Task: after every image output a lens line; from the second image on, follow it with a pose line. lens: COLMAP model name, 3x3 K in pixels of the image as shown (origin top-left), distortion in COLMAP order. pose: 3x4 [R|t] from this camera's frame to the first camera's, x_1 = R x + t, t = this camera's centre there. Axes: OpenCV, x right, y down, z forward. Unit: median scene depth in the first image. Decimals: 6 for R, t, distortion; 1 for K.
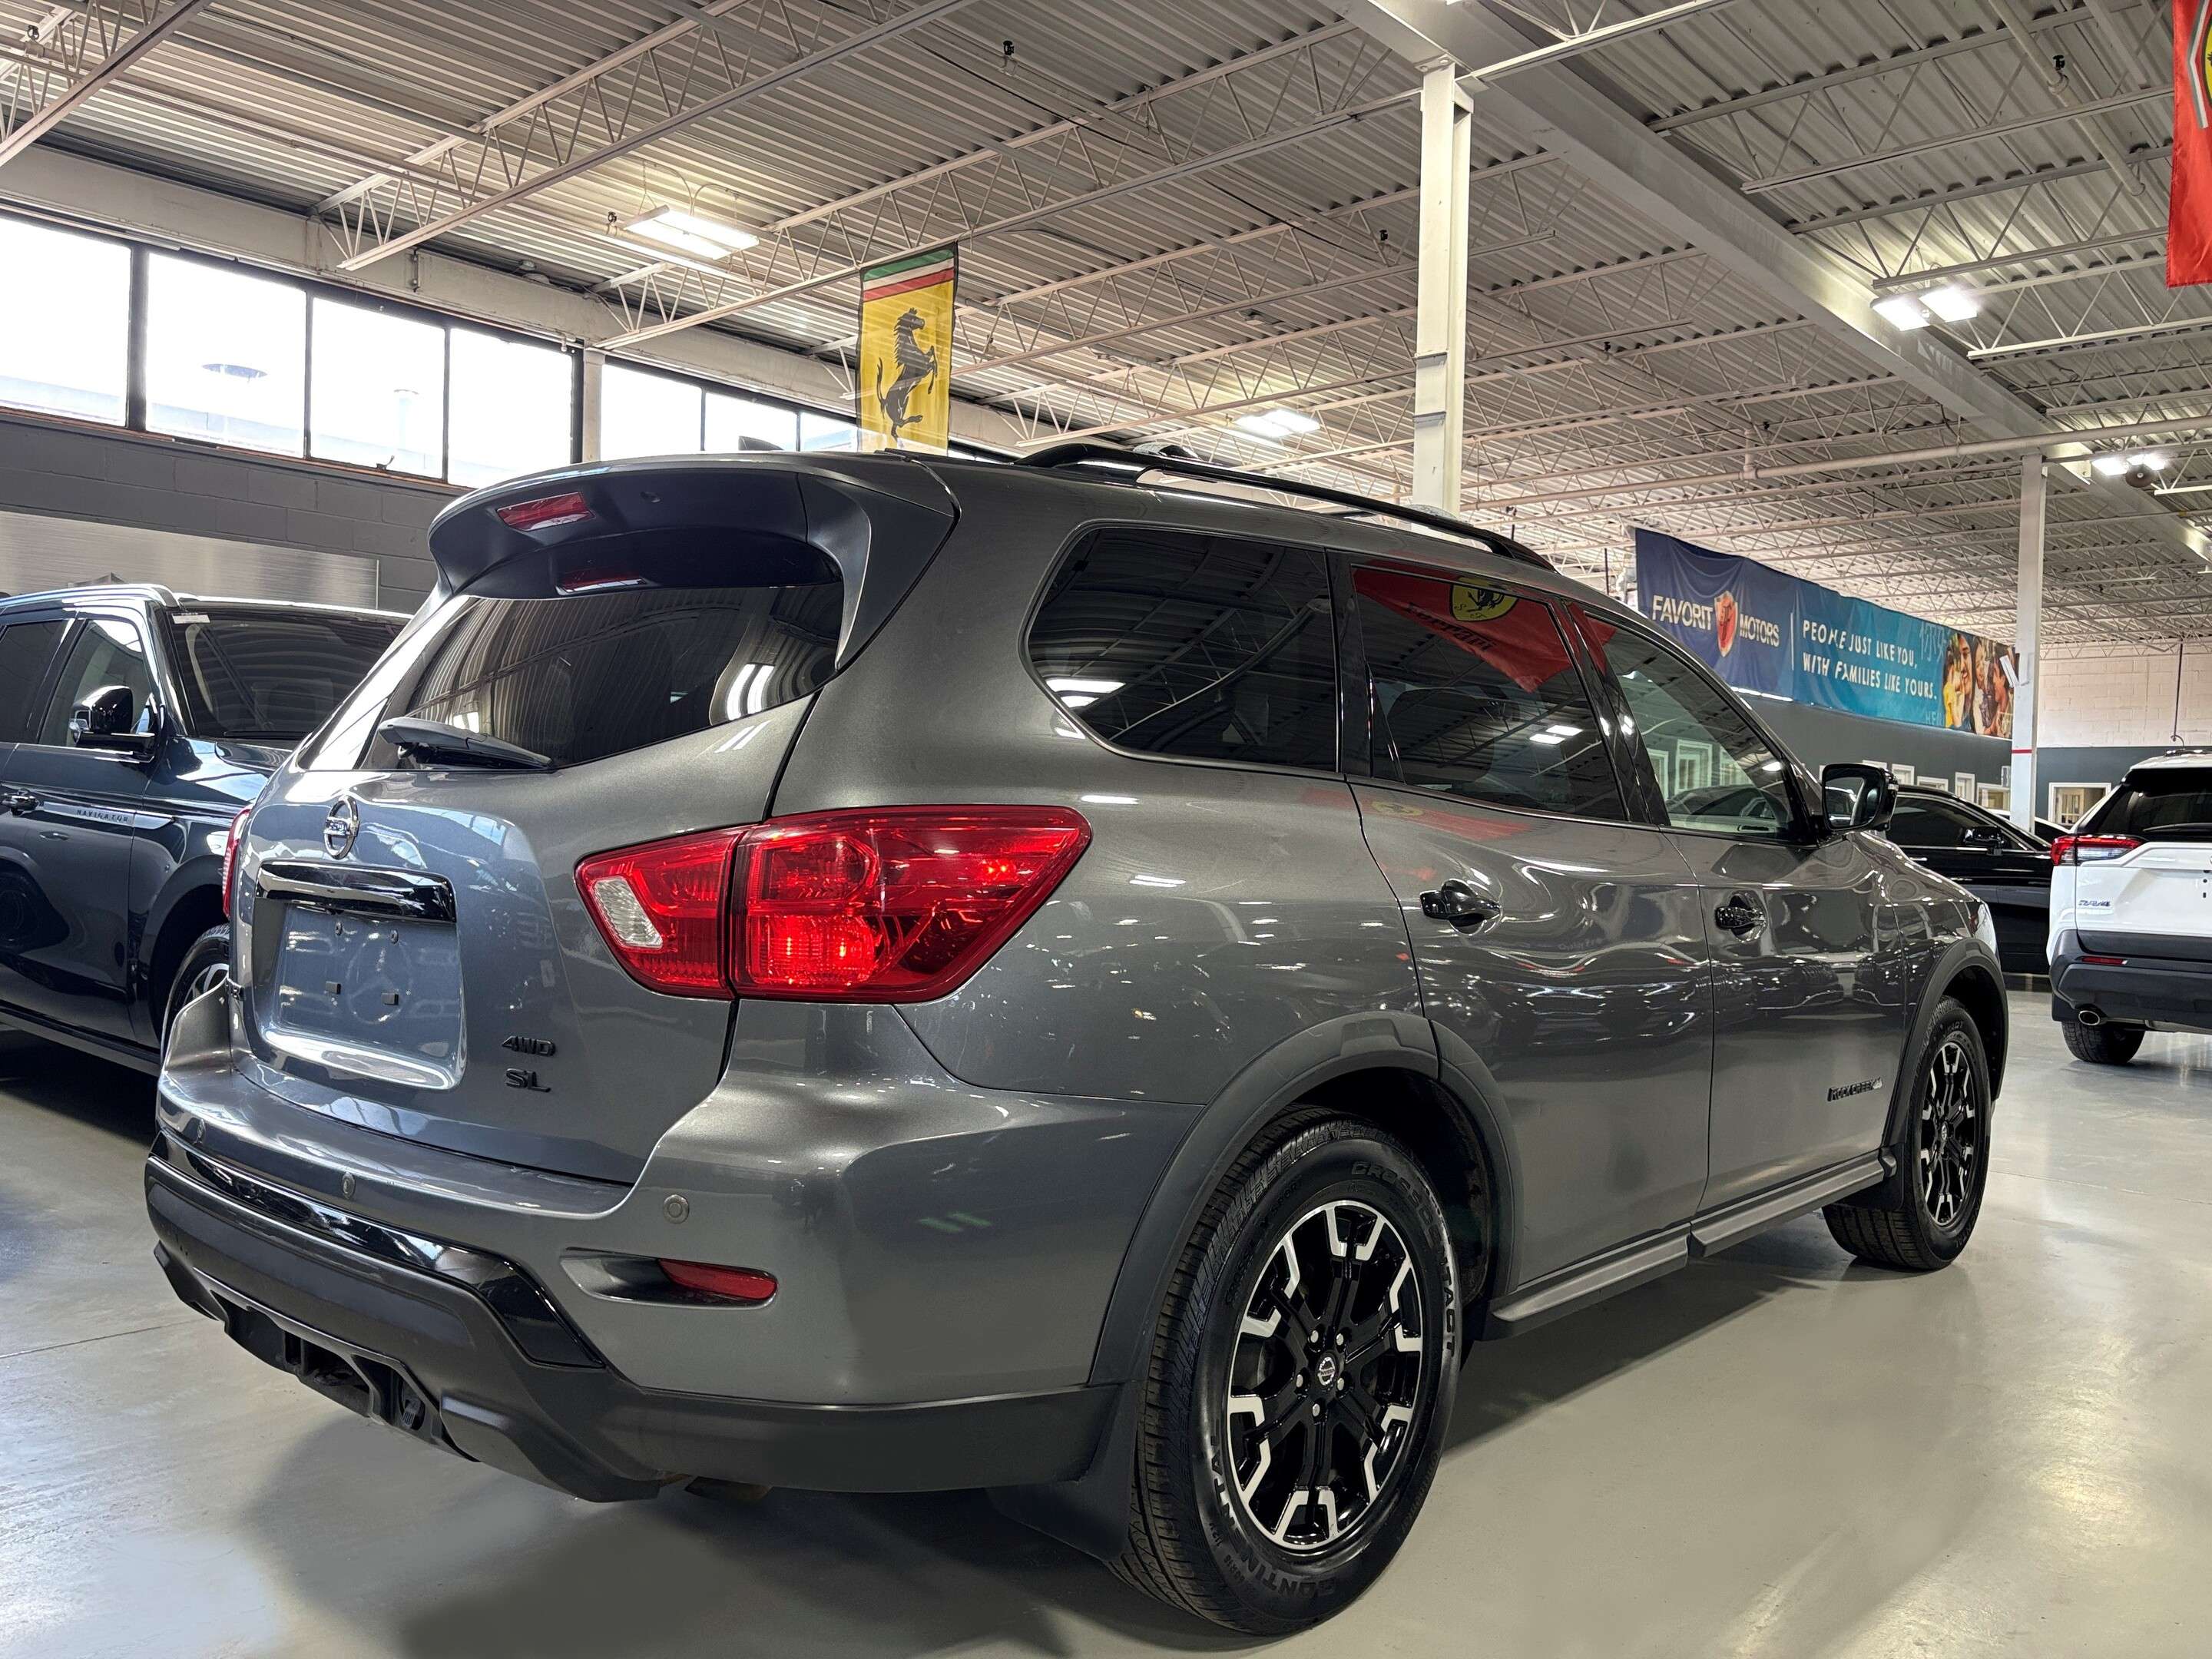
lens RADIAL K [[1692.0, 0, 1106.0], [0, 1692.0, 829.5], [0, 0, 1]] dist [-0.007475, 0.002726]
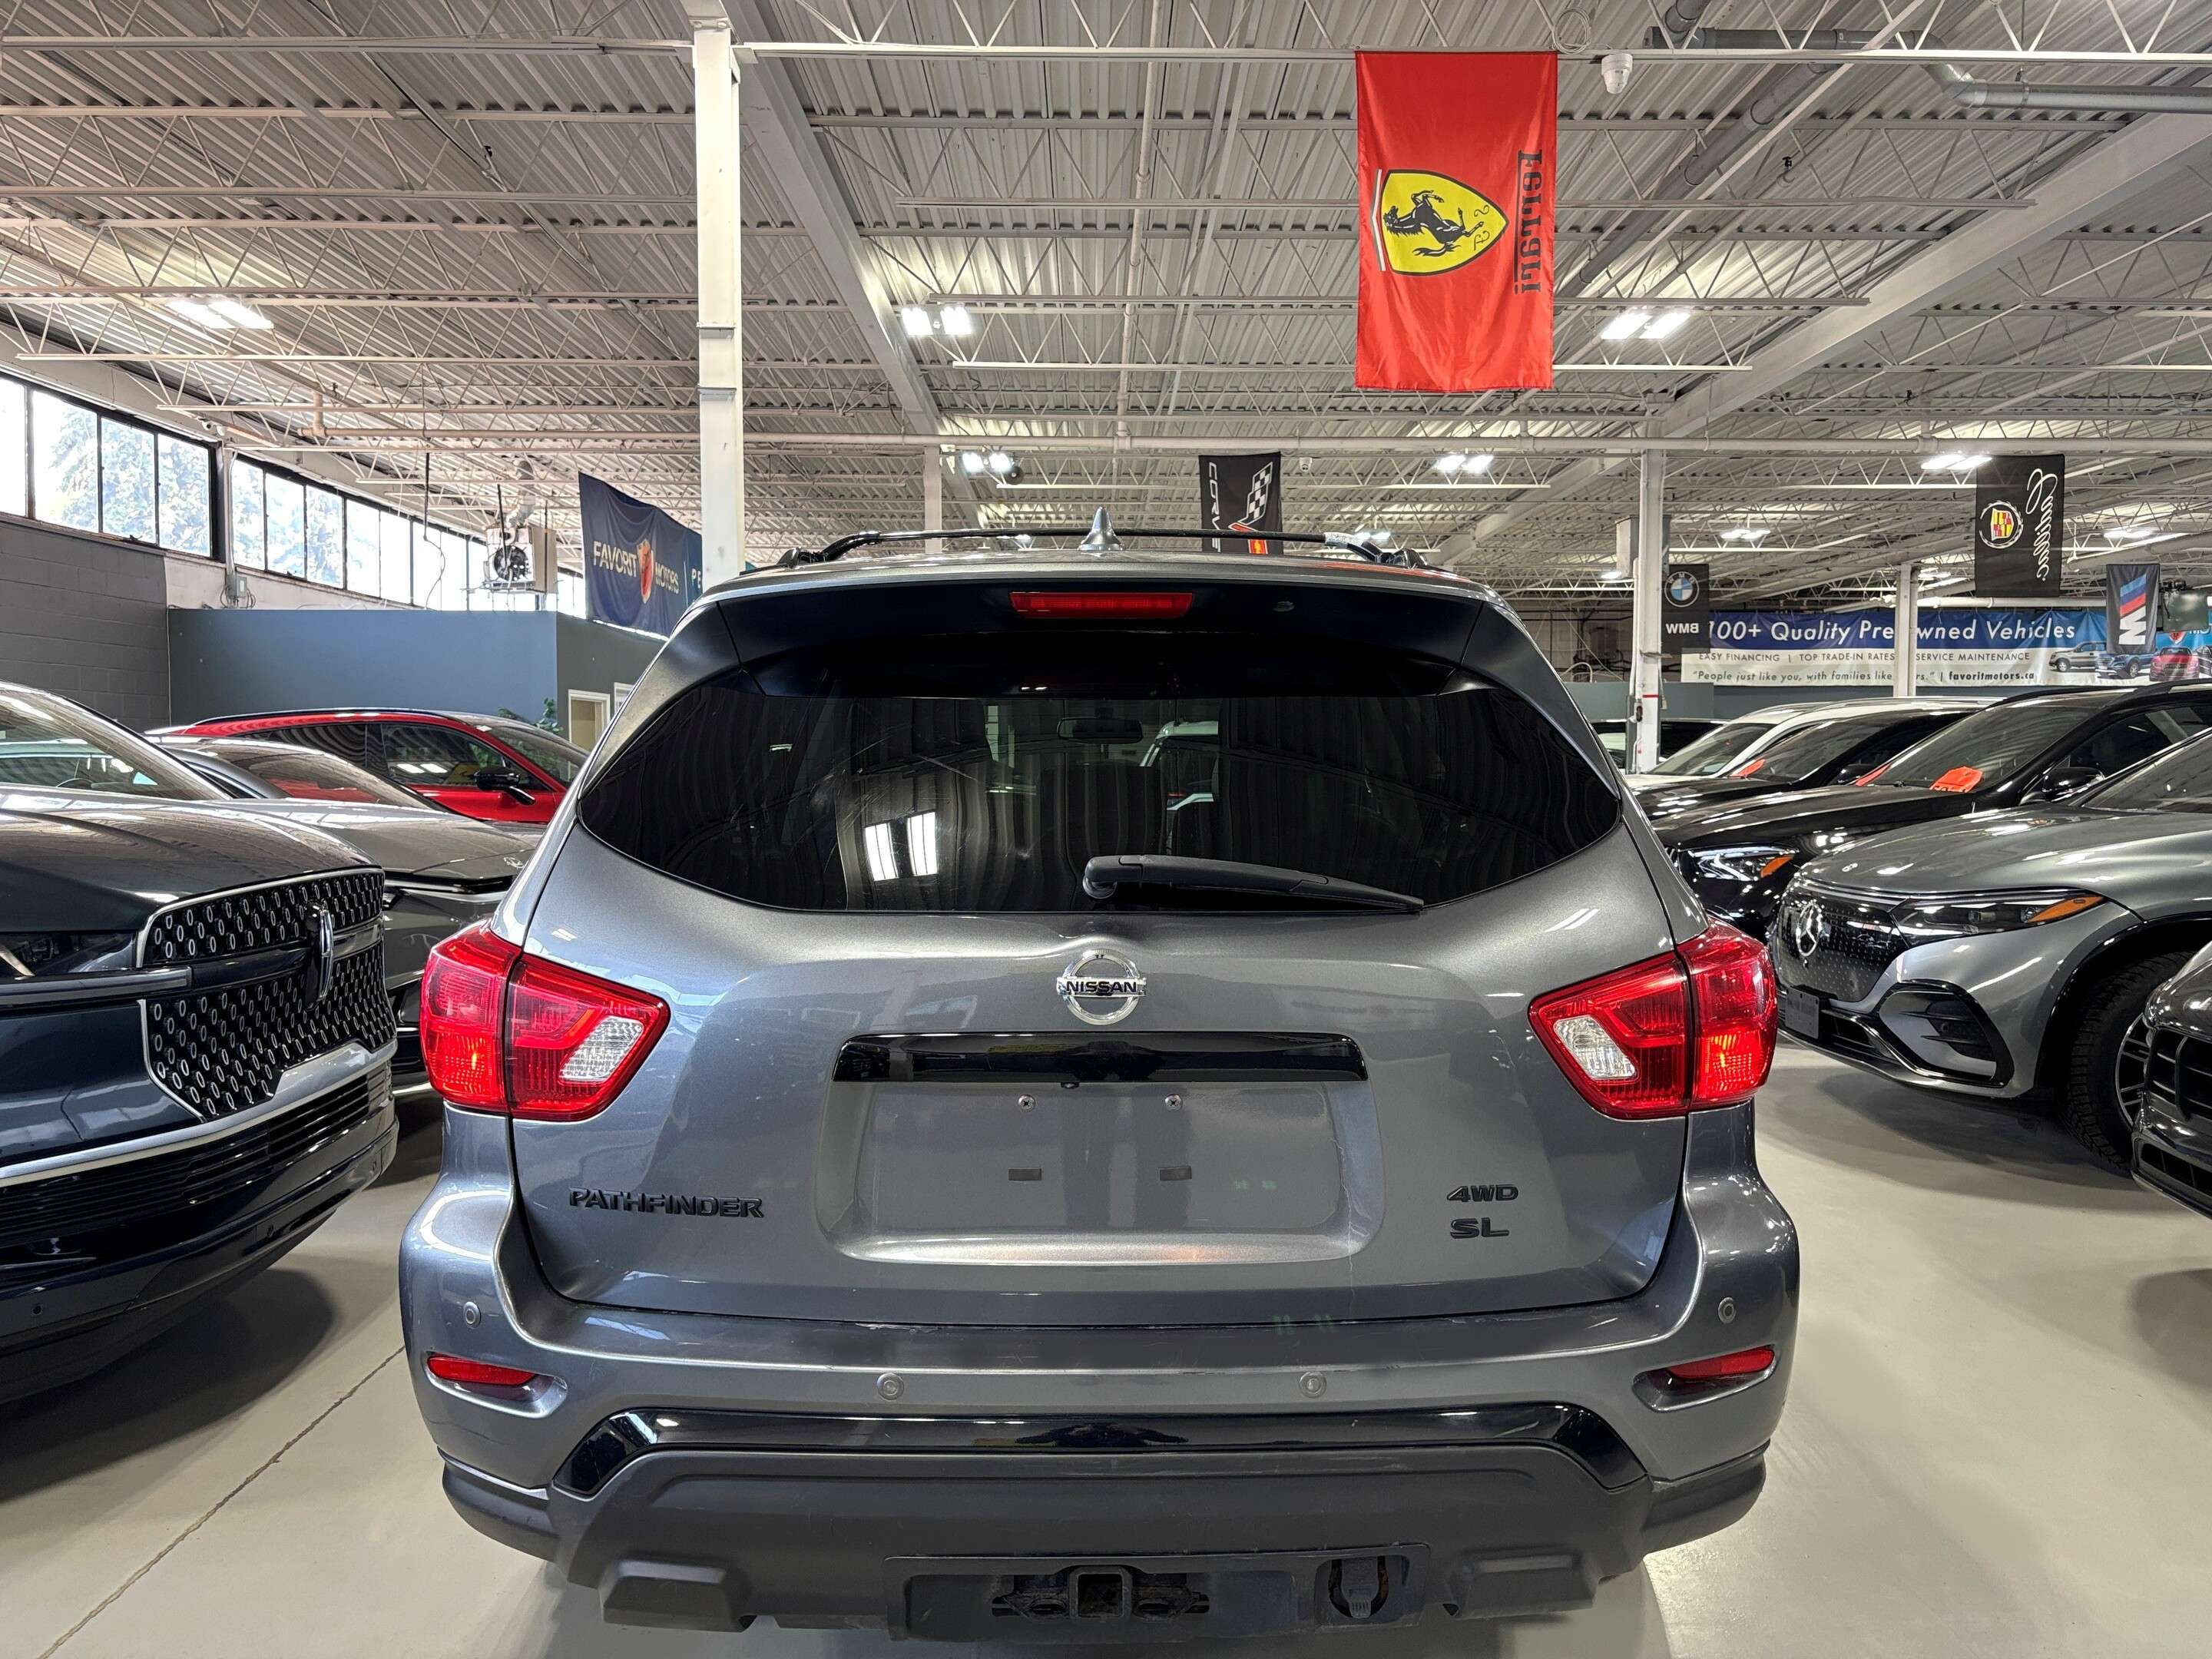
lens RADIAL K [[1661.0, 0, 1106.0], [0, 1661.0, 829.5], [0, 0, 1]] dist [0.048473, -0.067107]
pose [[0.735303, -0.048786, 0.675980, -0.196575], [0.015197, 0.998342, 0.055520, -0.024127], [-0.677568, -0.030551, 0.734826, 0.075333]]
